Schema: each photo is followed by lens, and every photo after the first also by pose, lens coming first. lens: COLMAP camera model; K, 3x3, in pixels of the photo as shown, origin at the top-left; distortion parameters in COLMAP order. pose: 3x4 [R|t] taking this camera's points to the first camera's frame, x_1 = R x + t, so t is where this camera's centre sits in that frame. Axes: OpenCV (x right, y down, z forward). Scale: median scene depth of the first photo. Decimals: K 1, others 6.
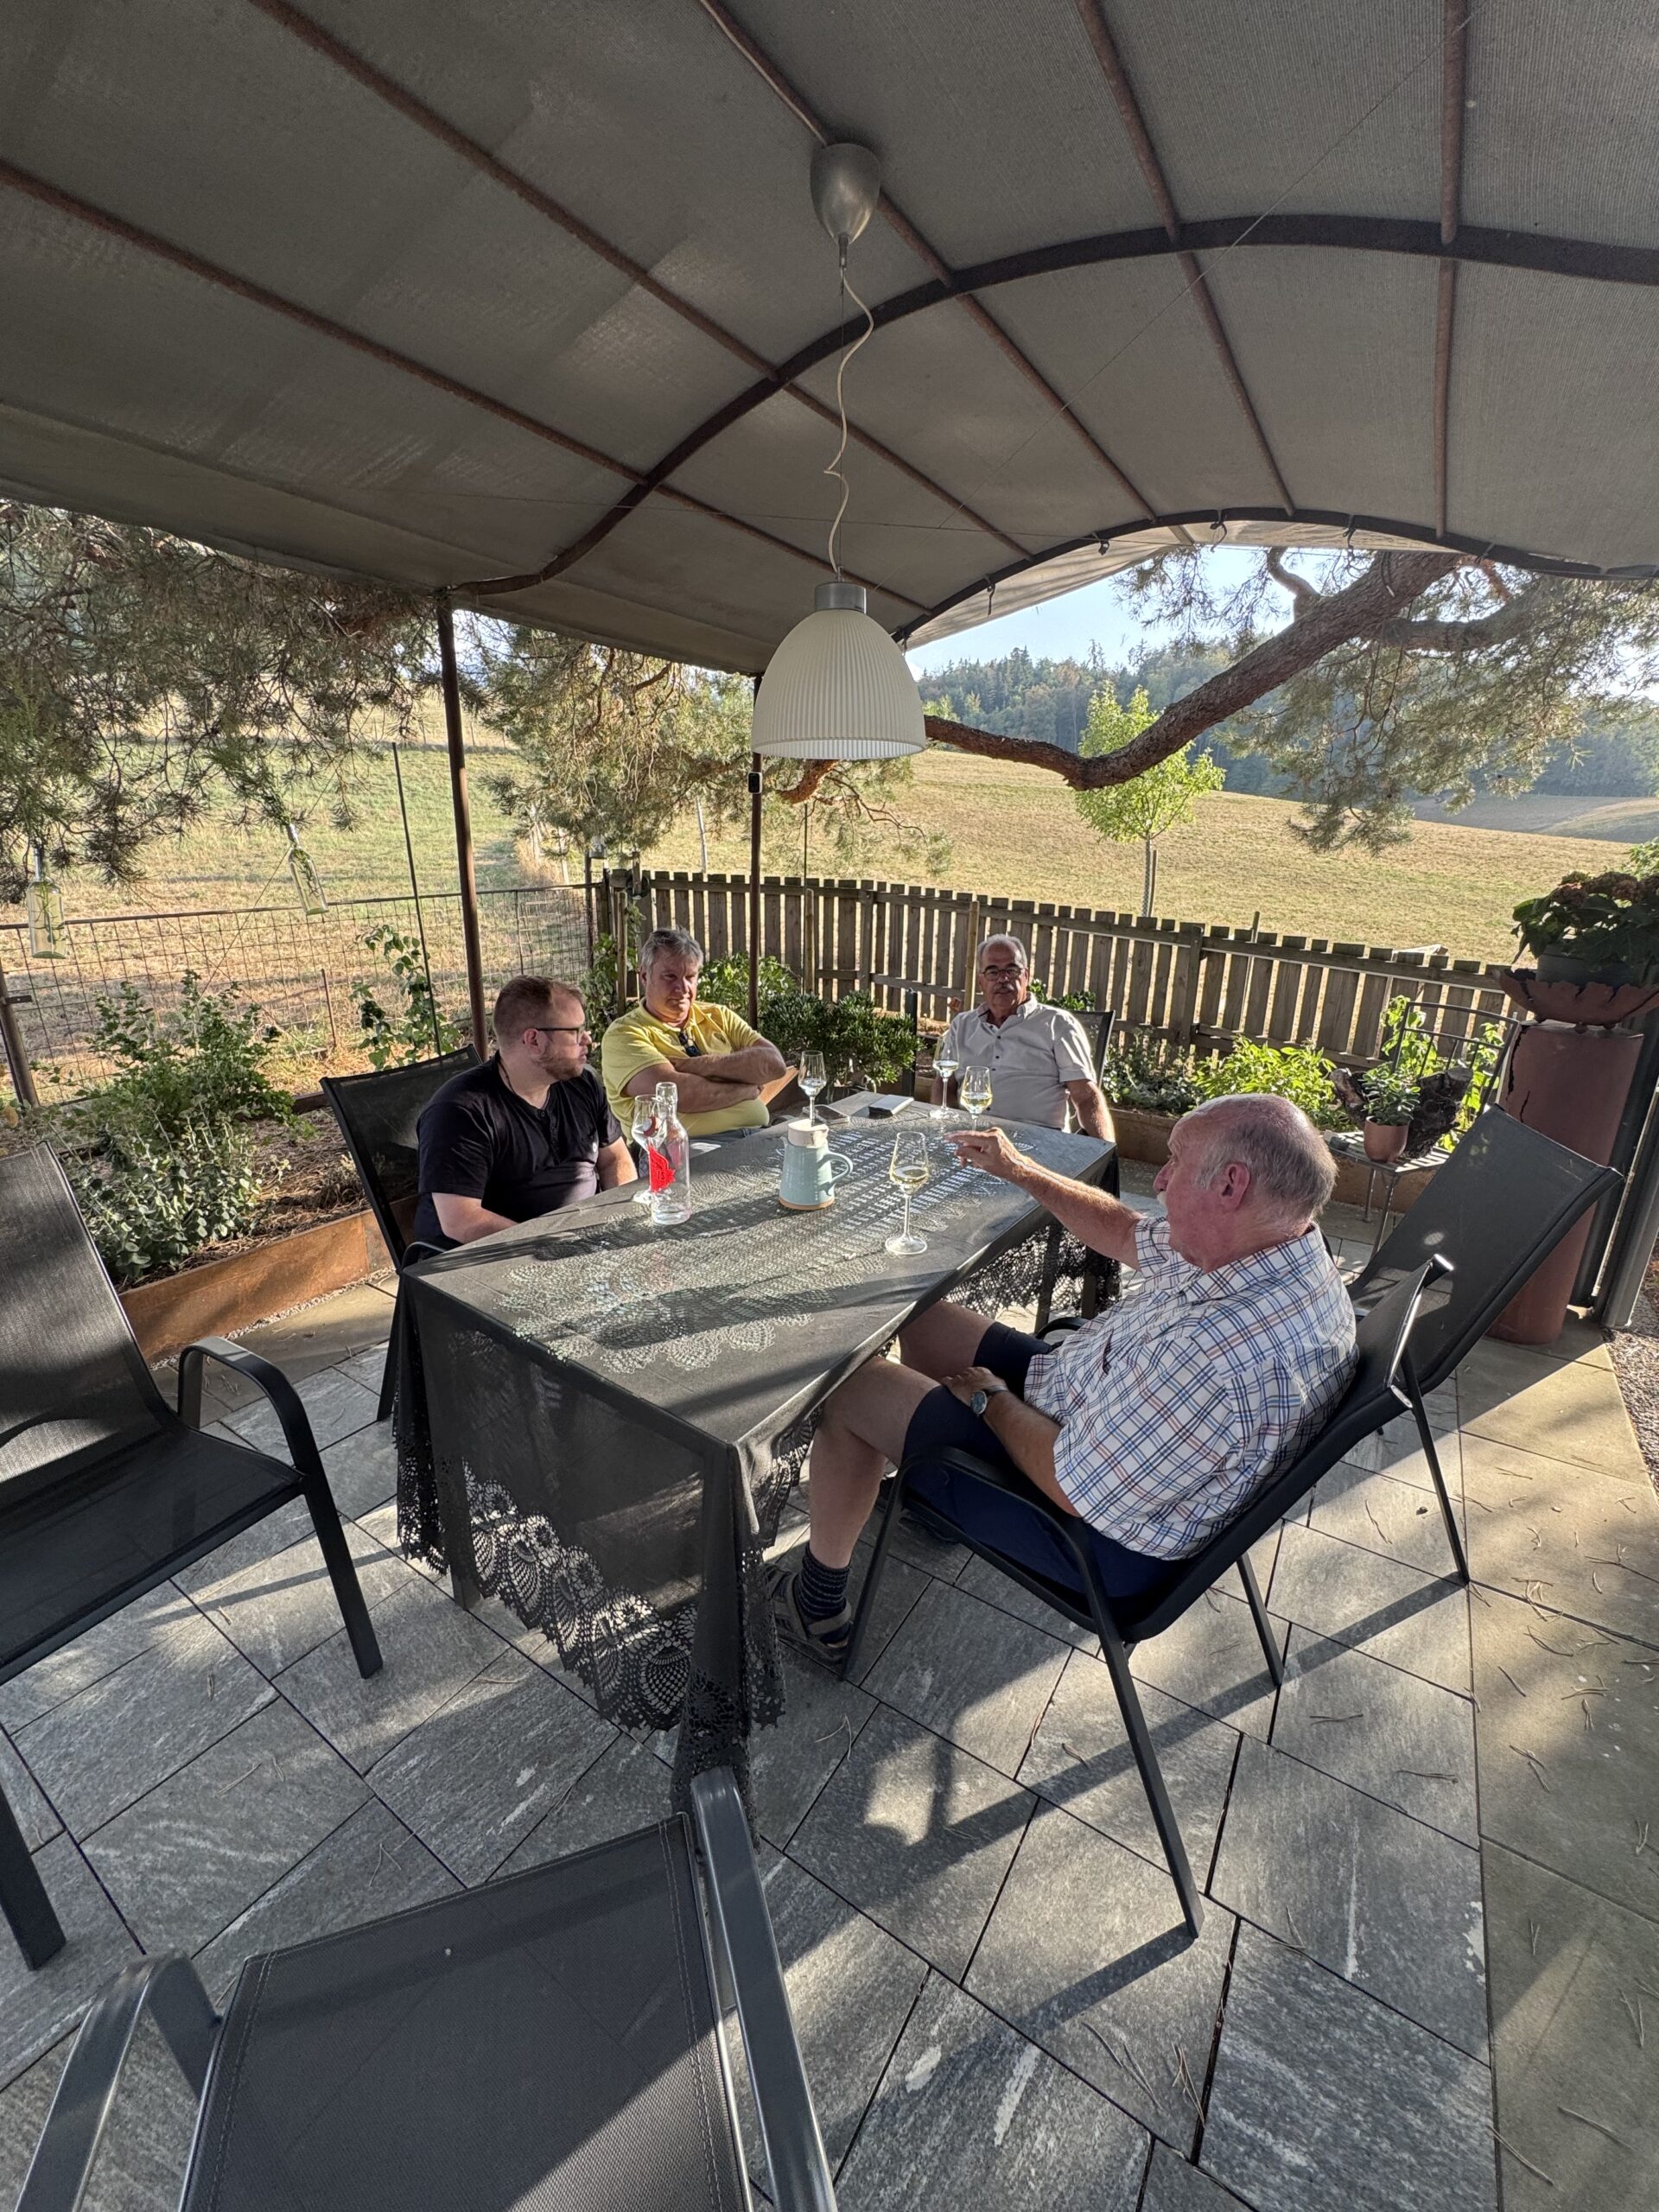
lens RADIAL K [[888.3, 0, 829.5], [0, 888.3, 1106.0], [0, 0, 1]] dist [0.000954, -0.000185]
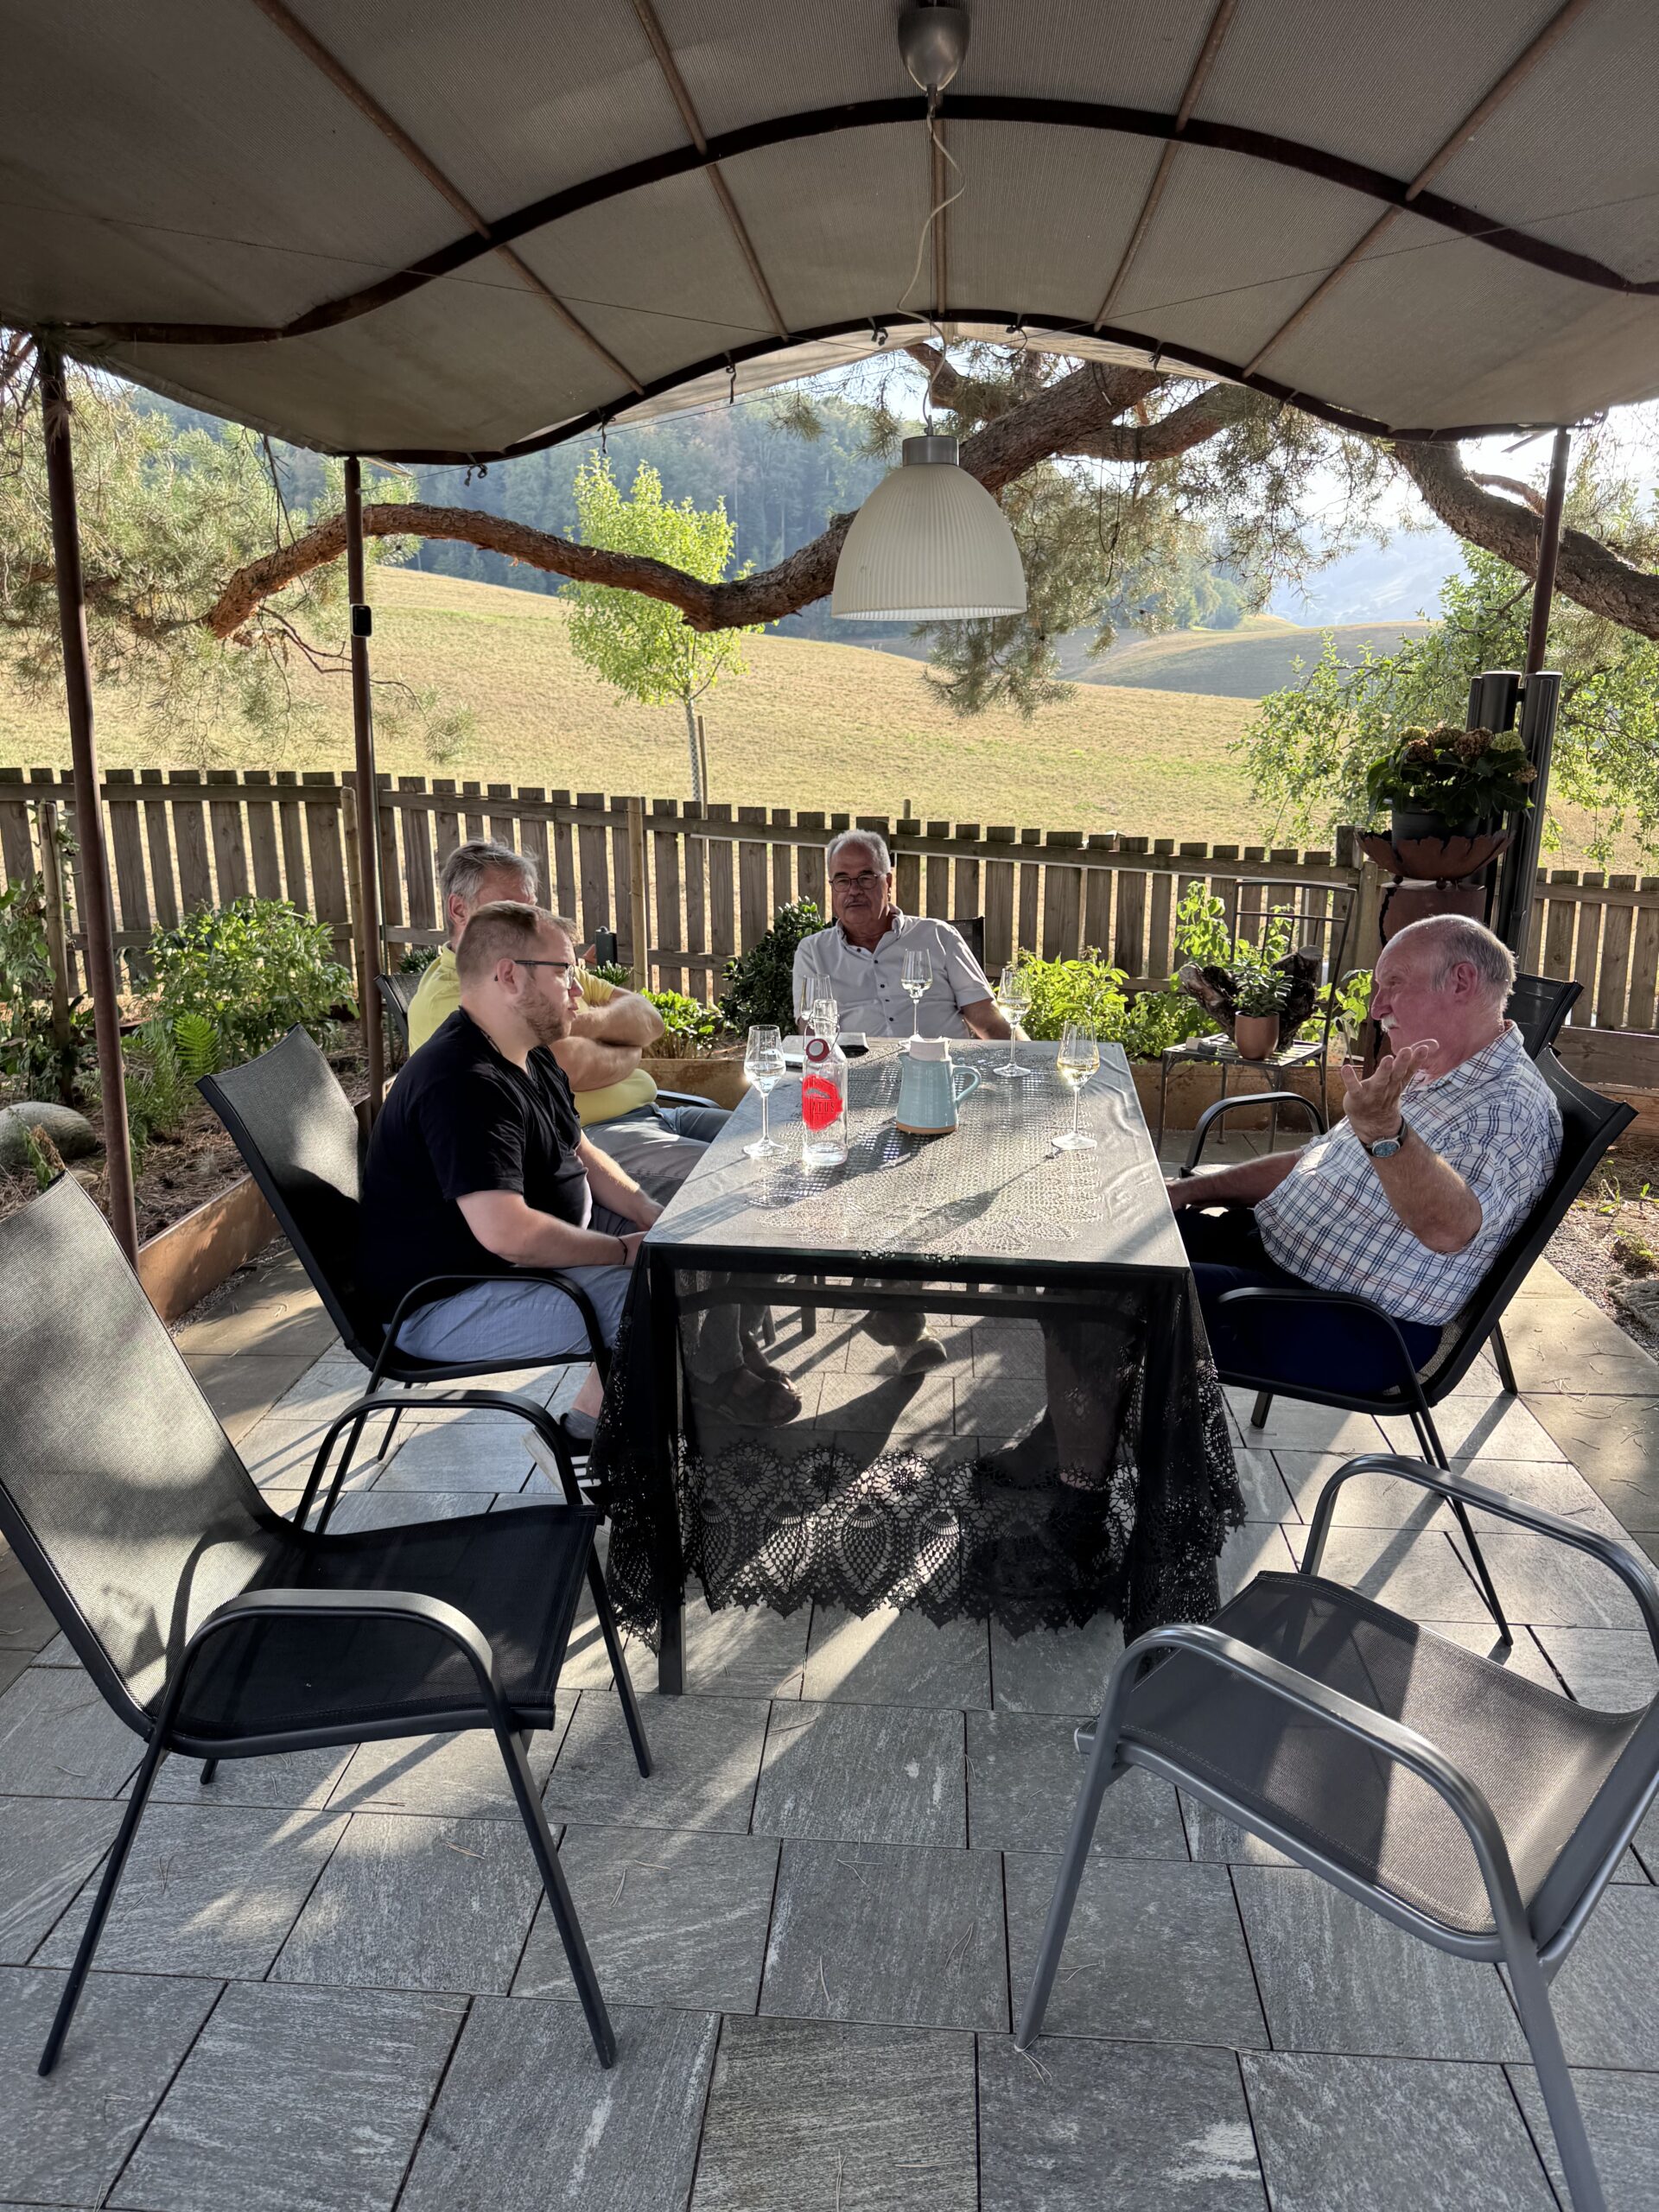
lens RADIAL K [[1628.9, 0, 813.6], [0, 1628.9, 1118.1], [0, 0, 1]] dist [0.040308, -0.005968]
pose [[0.869398, -0.135546, 0.475157, -0.300683], [0.153870, 0.988091, 0.000332, 0.027622], [-0.469543, 0.072824, 0.879901, -0.118605]]
